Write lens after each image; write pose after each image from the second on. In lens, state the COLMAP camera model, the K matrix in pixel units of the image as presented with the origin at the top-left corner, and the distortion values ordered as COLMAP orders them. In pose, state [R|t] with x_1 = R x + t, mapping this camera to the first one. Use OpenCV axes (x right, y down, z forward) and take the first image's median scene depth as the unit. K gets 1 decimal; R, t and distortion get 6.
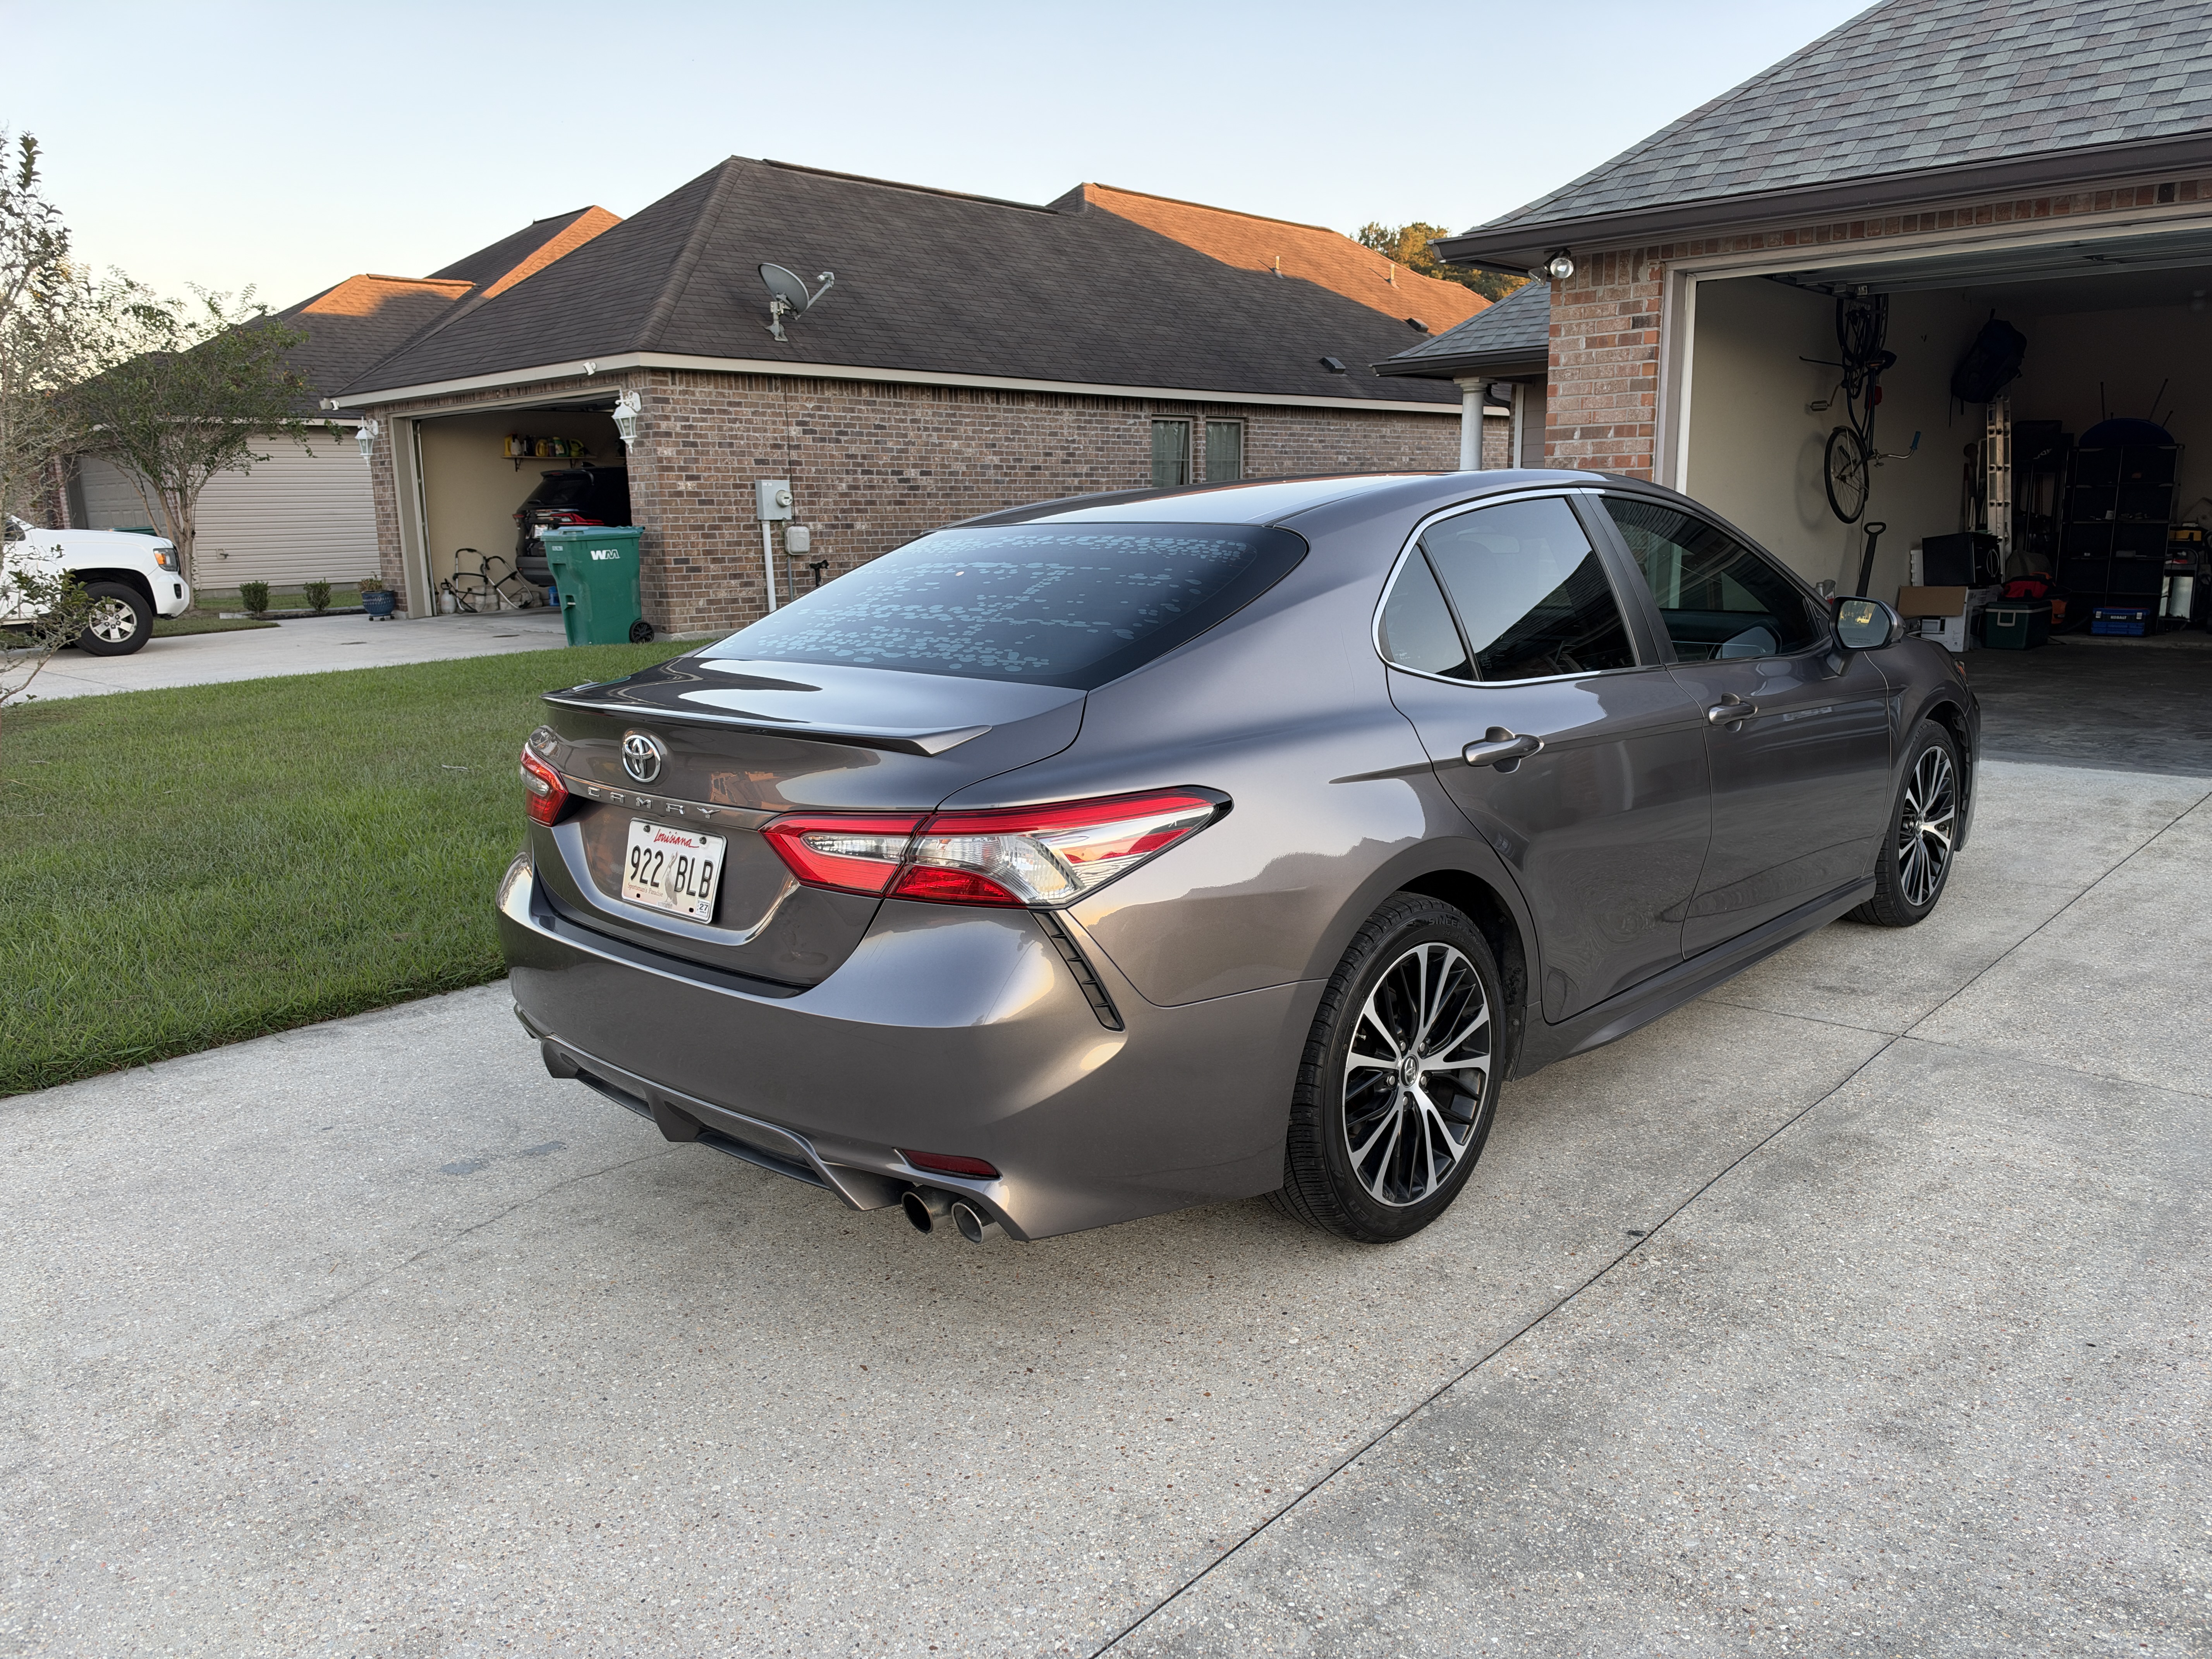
lens RADIAL K [[1613.1, 0, 1113.6], [0, 1613.1, 866.2], [0, 0, 1]] dist [-0.010604, -0.005882]
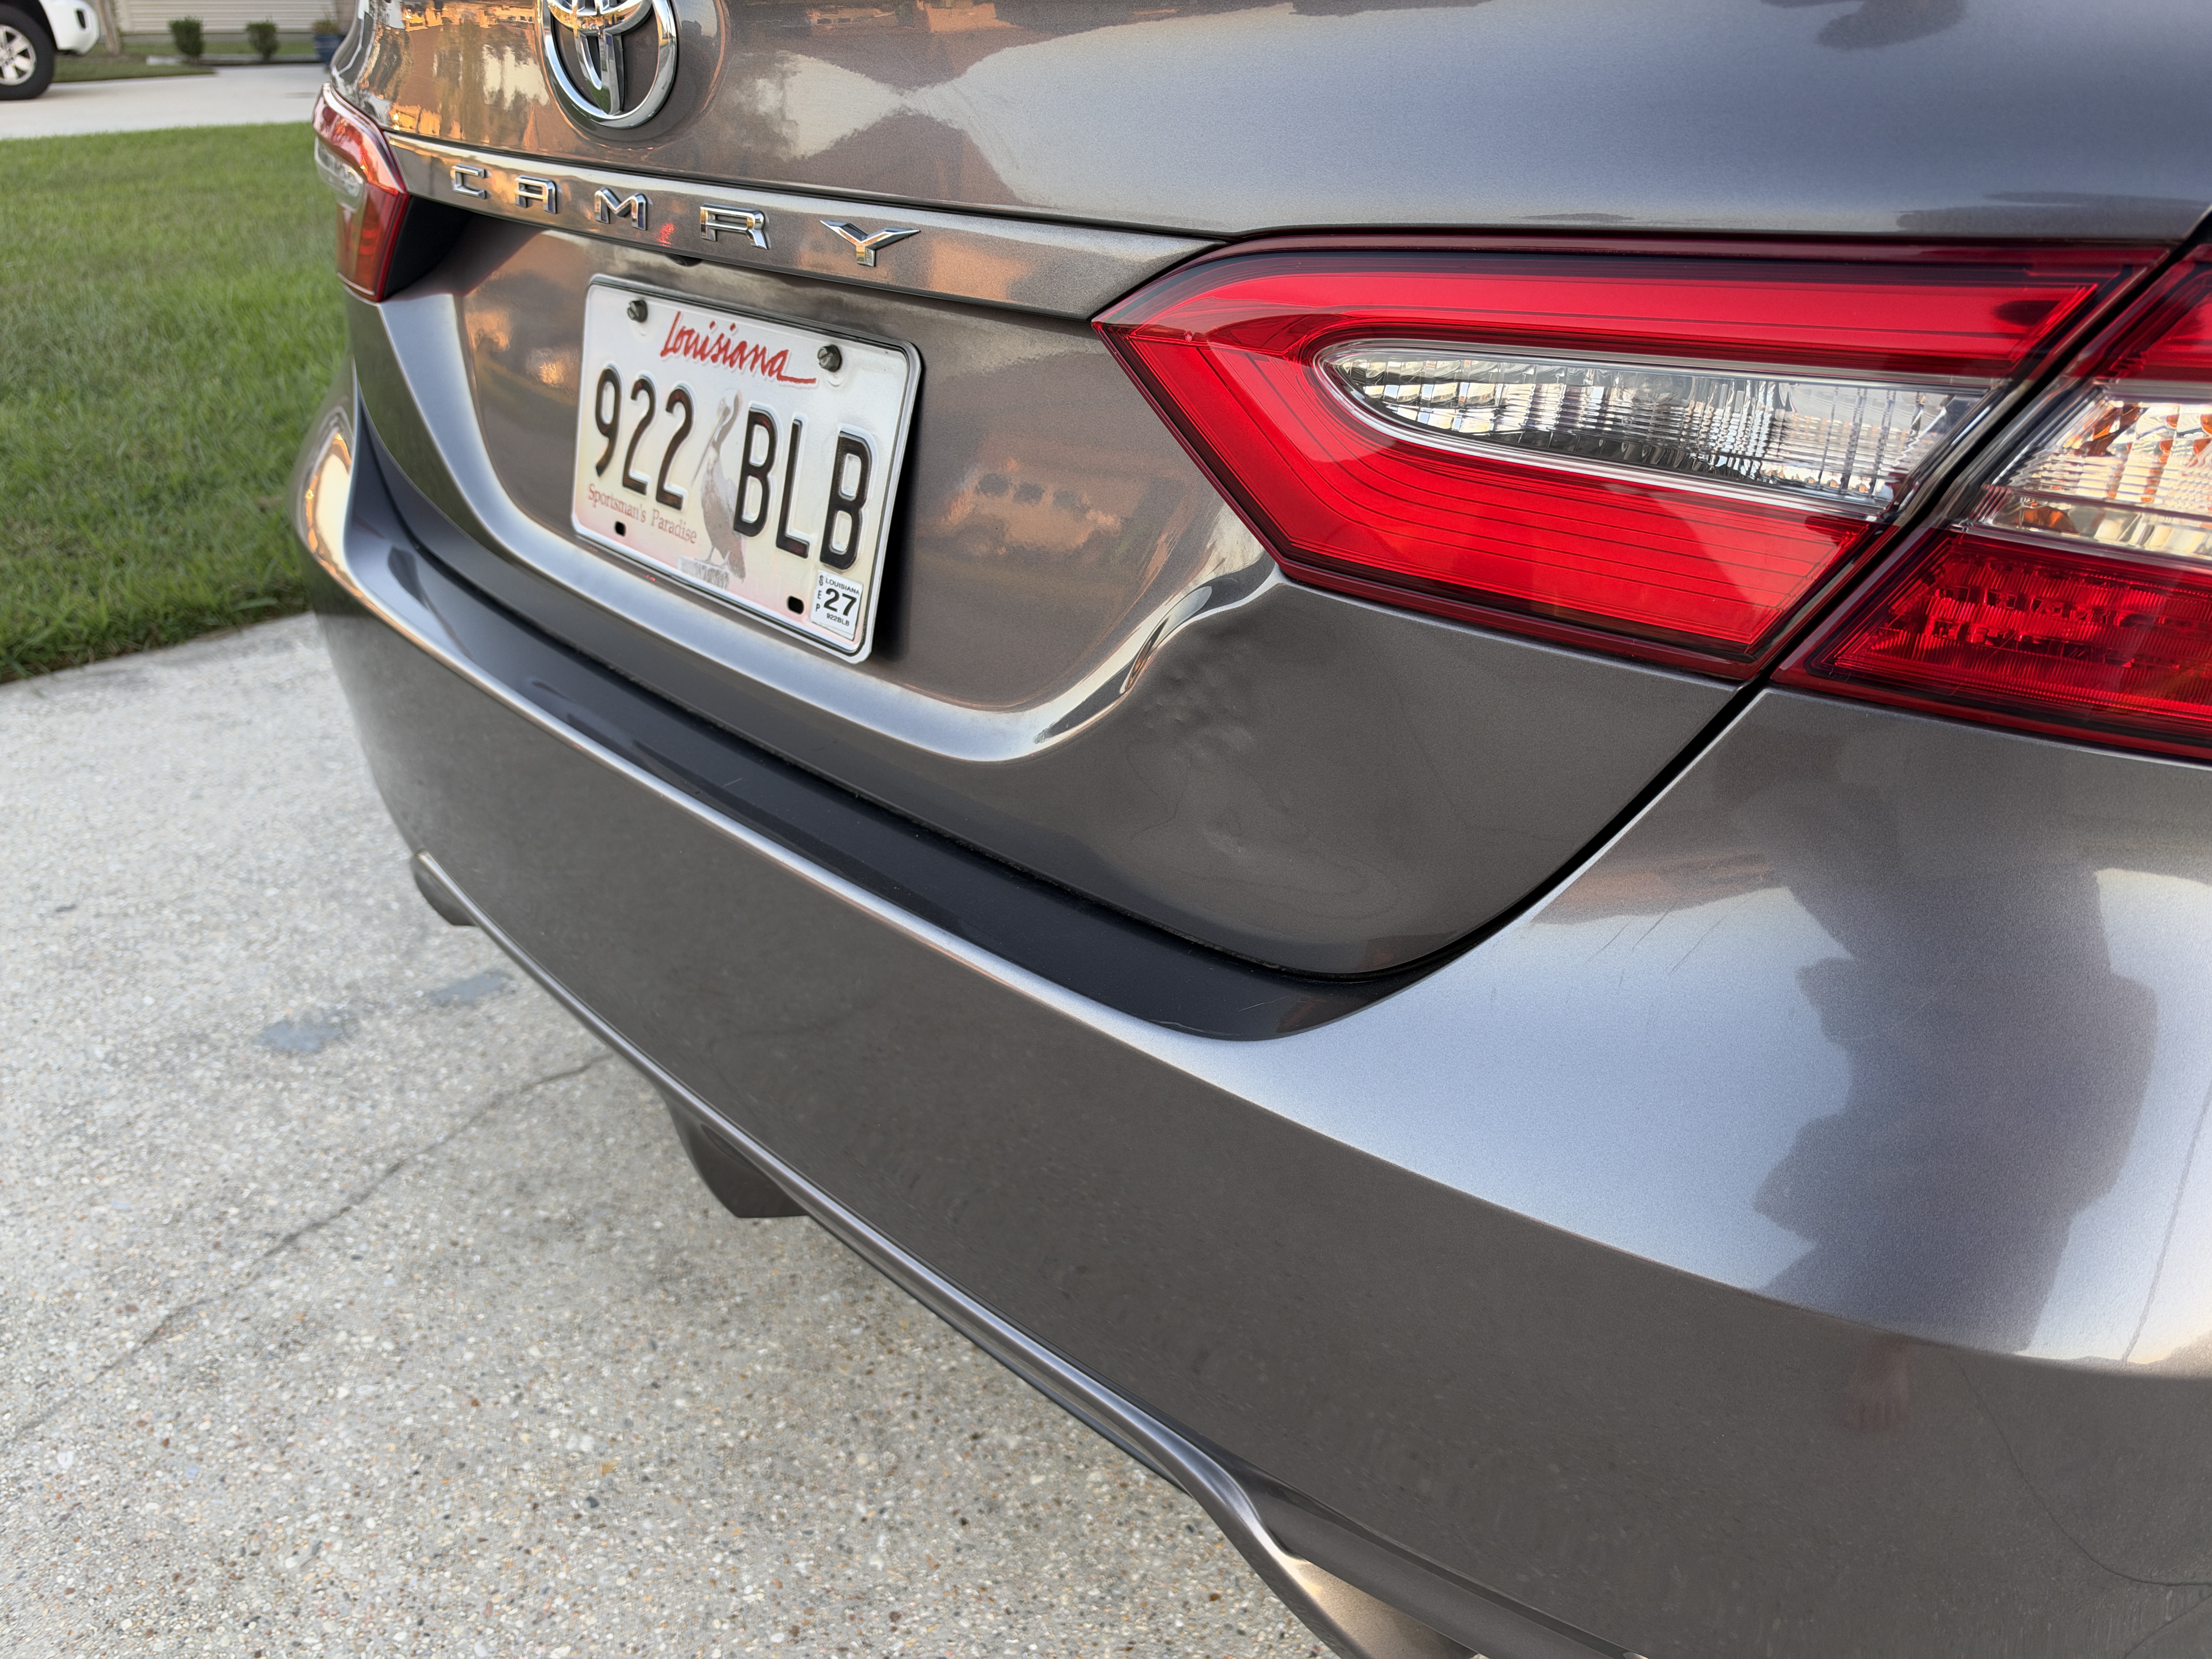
lens RADIAL K [[1613.1, 0, 1113.6], [0, 1613.1, 866.2], [0, 0, 1]] dist [-0.010604, -0.005882]
pose [[0.999115, 0.040975, -0.009487, -0.143159], [-0.036738, 0.960035, 0.277458, -0.007631], [0.020477, -0.276864, 0.960691, 0.506945]]
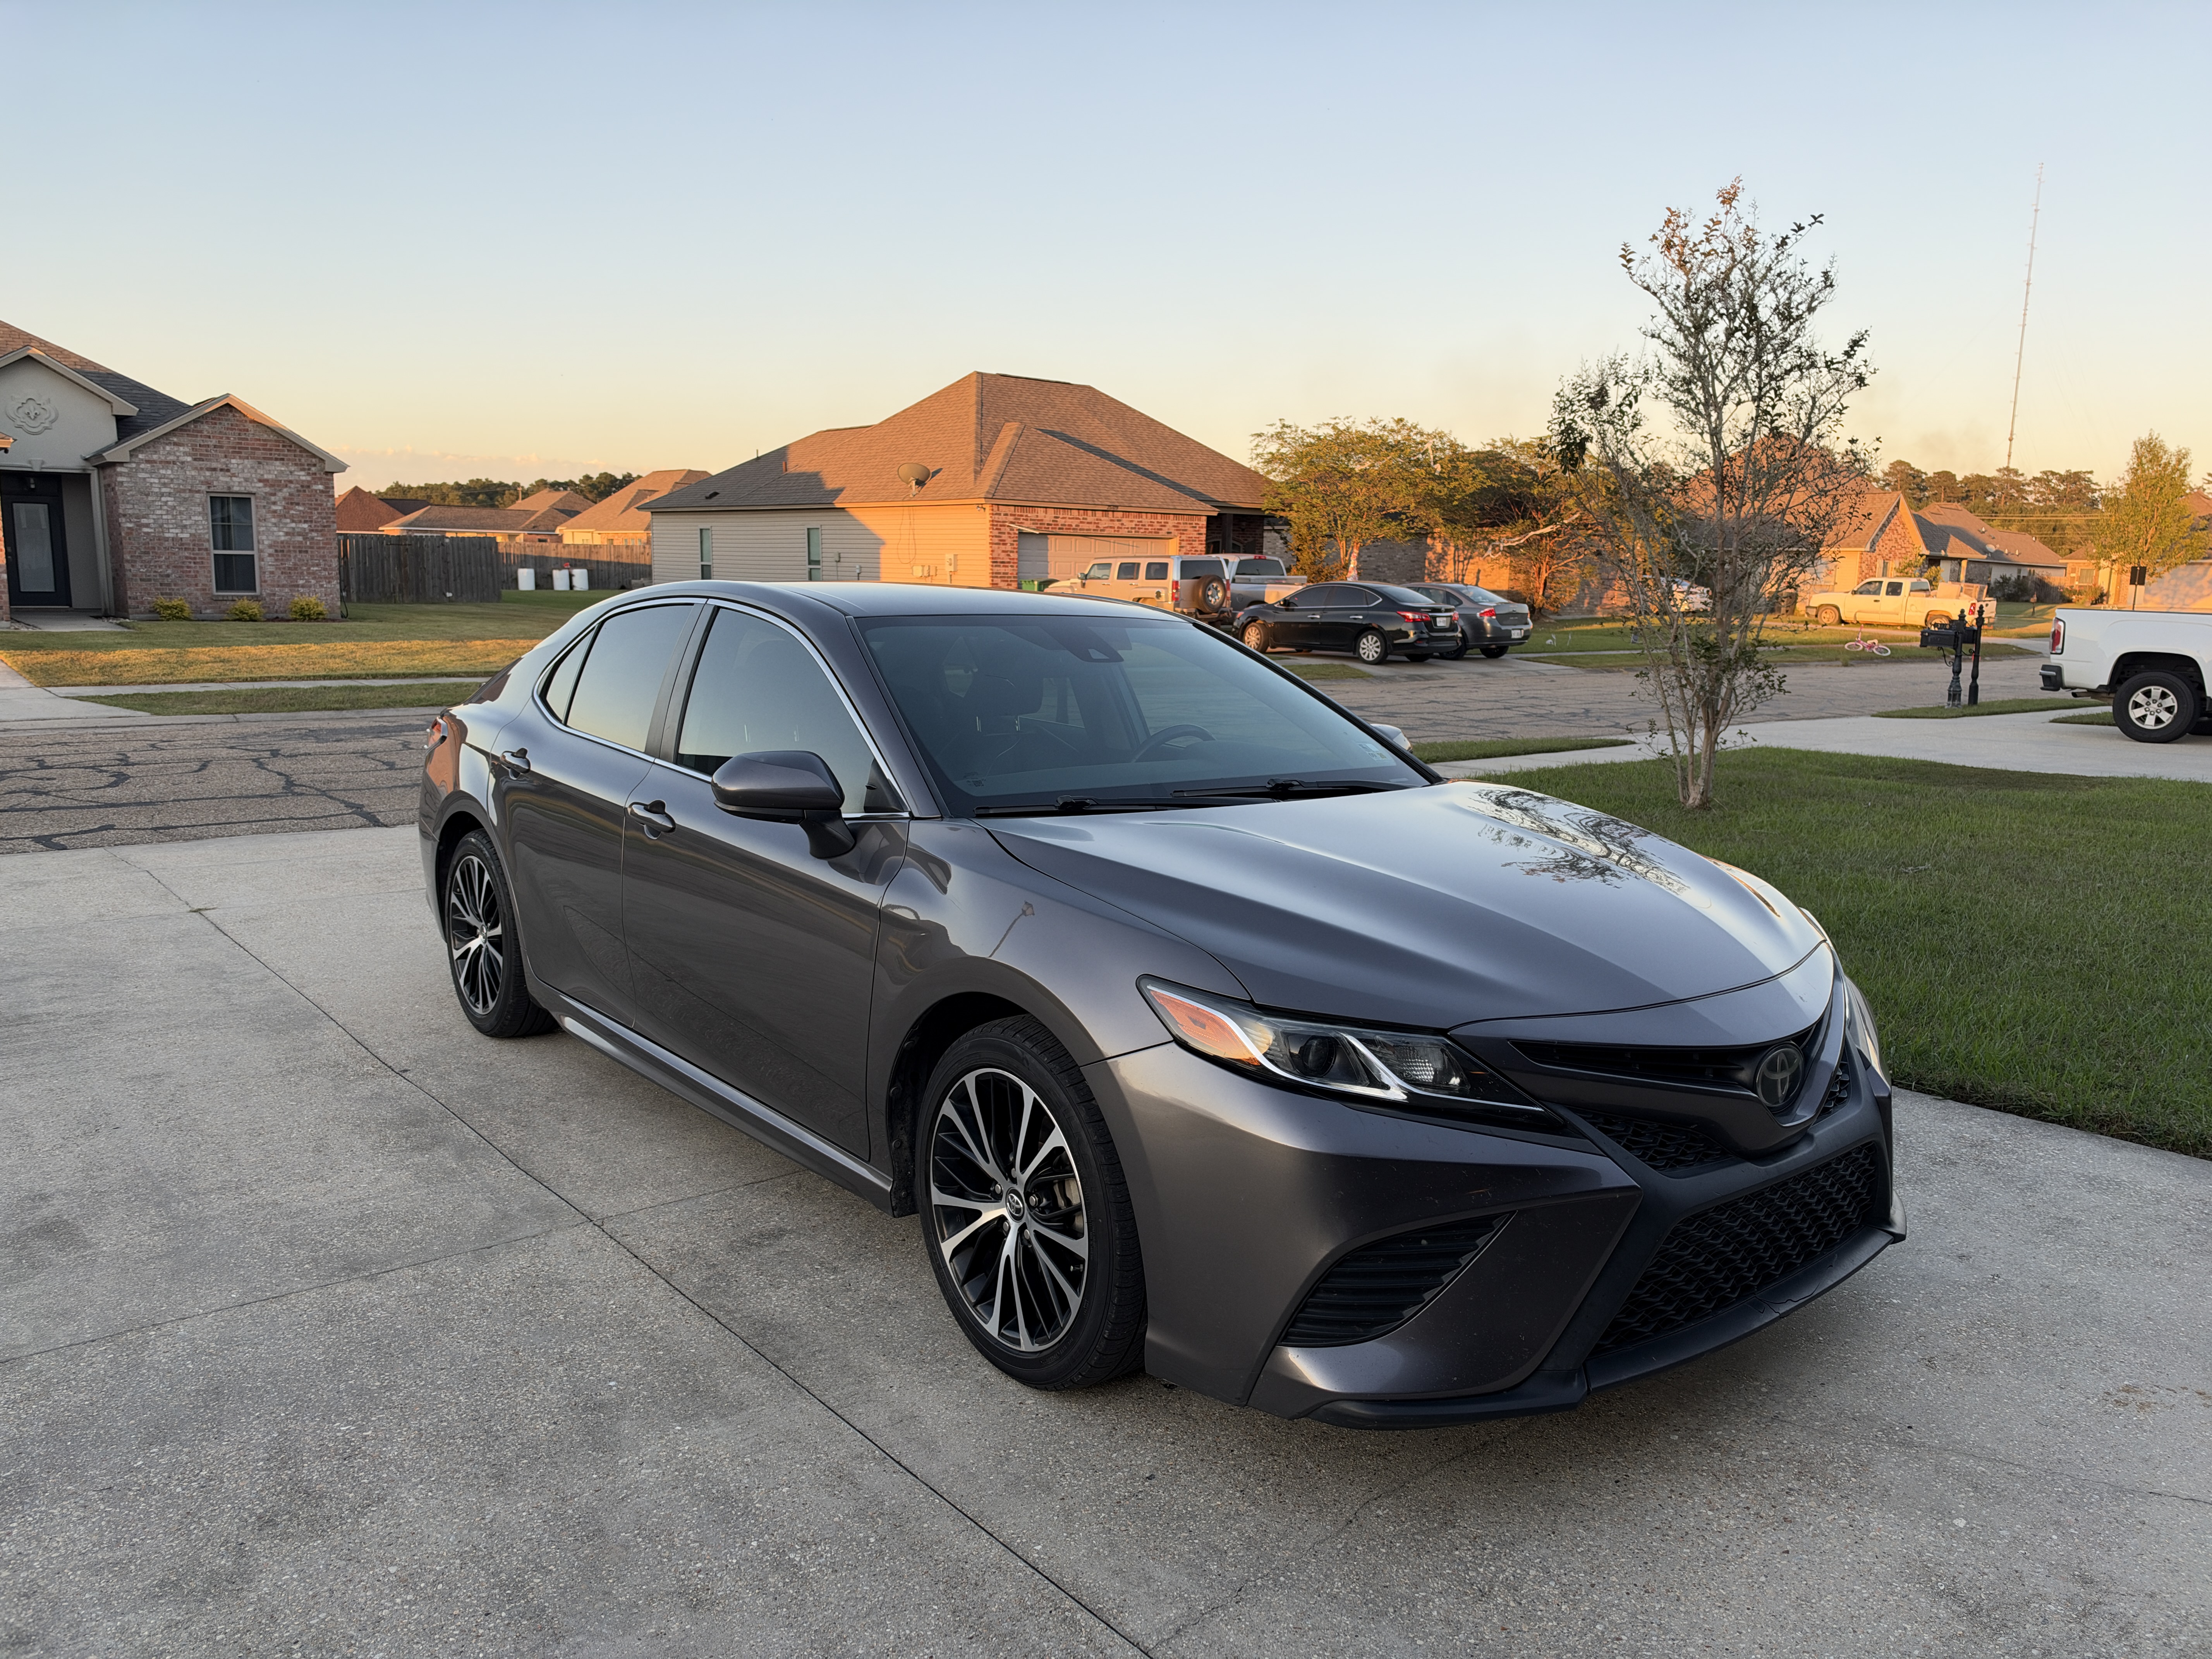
lens RADIAL K [[1519.7, 0, 1106.0], [0, 1519.7, 829.5], [0, 0, 1]] dist [0.004436, 0.000270]
pose [[-0.118151, 0.166432, -0.978949, 1.955023], [-0.223405, 0.956125, 0.189514, -0.517952], [0.967538, 0.241094, -0.075785, 2.008586]]
